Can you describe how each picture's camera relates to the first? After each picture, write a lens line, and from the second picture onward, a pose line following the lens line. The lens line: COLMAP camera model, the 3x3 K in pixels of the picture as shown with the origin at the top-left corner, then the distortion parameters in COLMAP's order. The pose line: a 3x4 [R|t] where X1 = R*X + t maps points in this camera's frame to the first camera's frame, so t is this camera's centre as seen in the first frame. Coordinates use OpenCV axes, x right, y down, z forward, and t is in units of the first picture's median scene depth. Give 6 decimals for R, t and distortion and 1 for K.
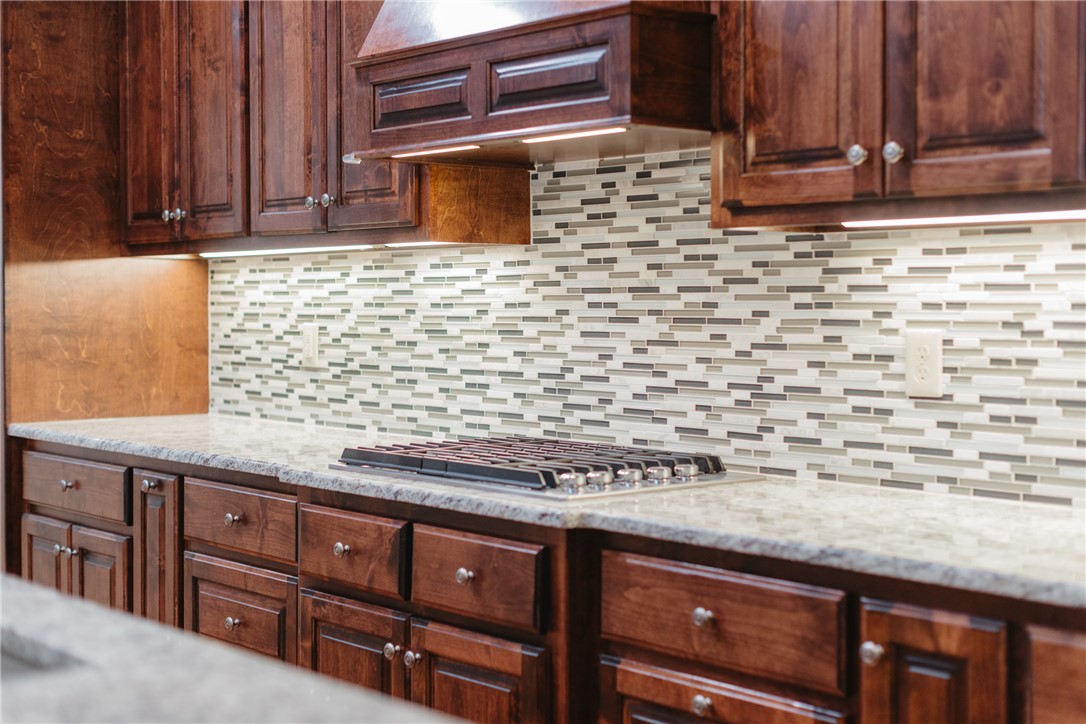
lens RADIAL K [[1574.4, 0, 550.1], [0, 1574.4, 341.0], [0, 0, 1]] dist [-0.001241, 0.000000]
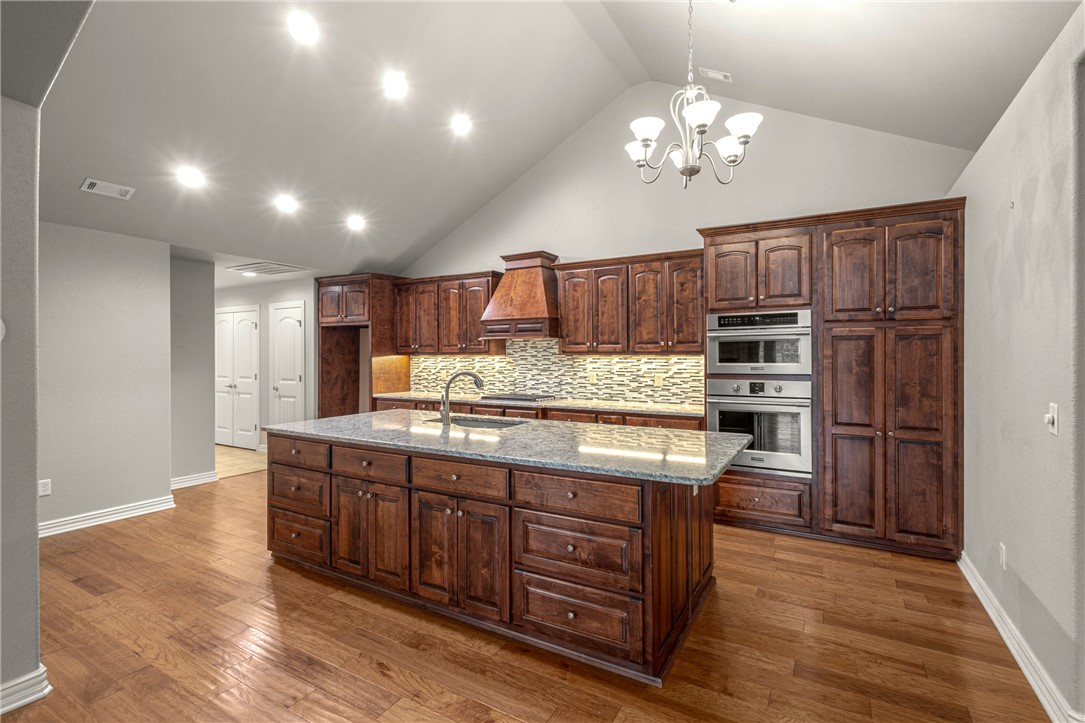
lens RADIAL K [[499.8, 0, 541.6], [0, 499.8, 352.7], [0, 0, 1]] dist [0.007250, -0.000320]
pose [[0.947247, -0.002107, 0.320498, -0.474128], [0.010980, 0.999605, -0.025880, -0.029867], [-0.320317, 0.028034, 0.946896, -0.614822]]
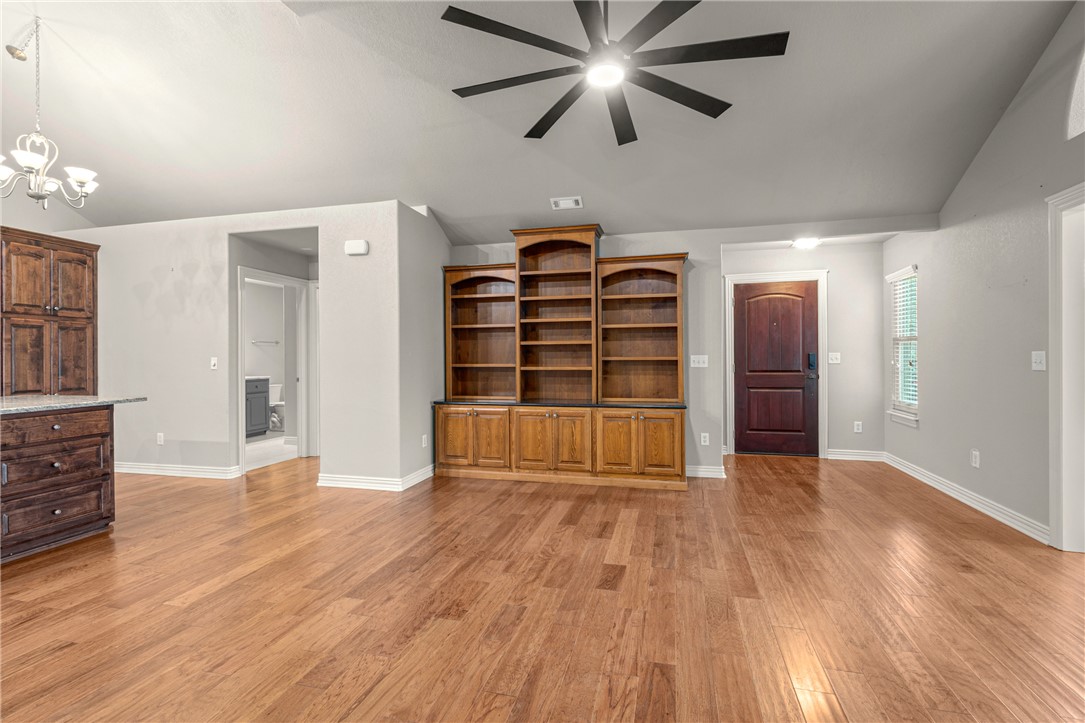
lens RADIAL K [[499.8, 0, 541.3], [0, 499.8, 360.1], [0, 0, 1]] dist [0.007250, -0.000320]
pose [[-0.558807, -0.003505, 0.829290, -1.537630], [0.024179, 0.999497, 0.020517, 0.021355], [-0.828945, 0.031517, -0.558441, -0.214454]]
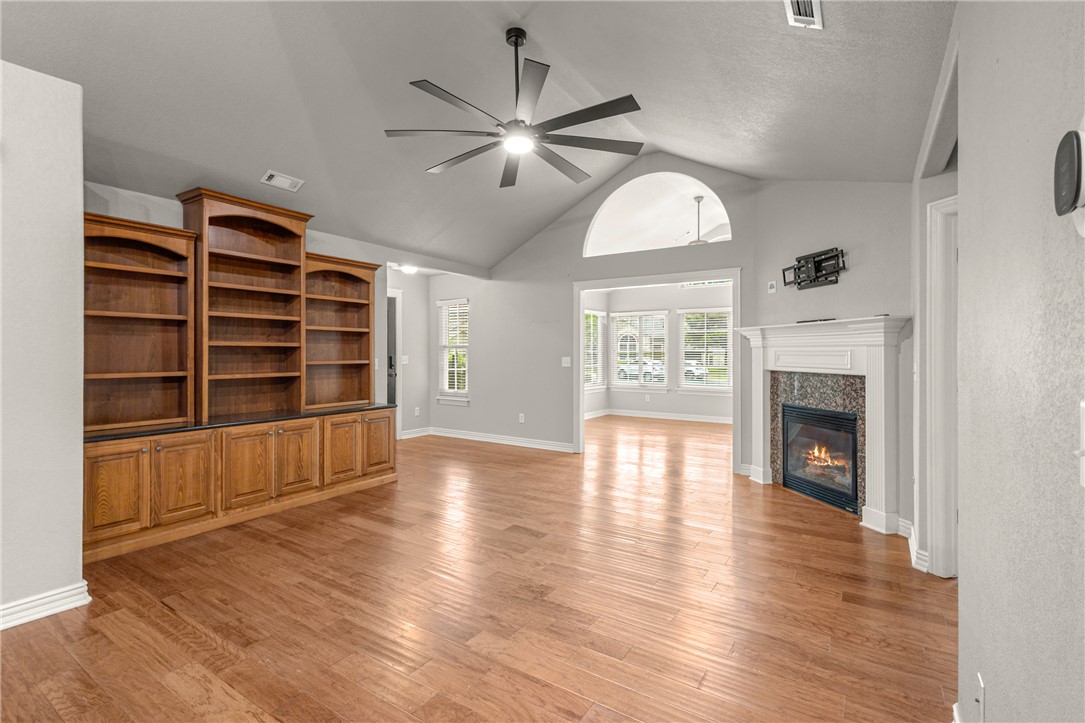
lens RADIAL K [[499.8, 0, 540.3], [0, 499.8, 351.9], [0, 0, 1]] dist [0.007250, -0.000320]
pose [[-0.964329, -0.003108, -0.264690, -0.656614], [-0.008376, 0.999789, 0.018774, -0.008430], [0.264576, 0.020321, -0.964151, 0.278516]]
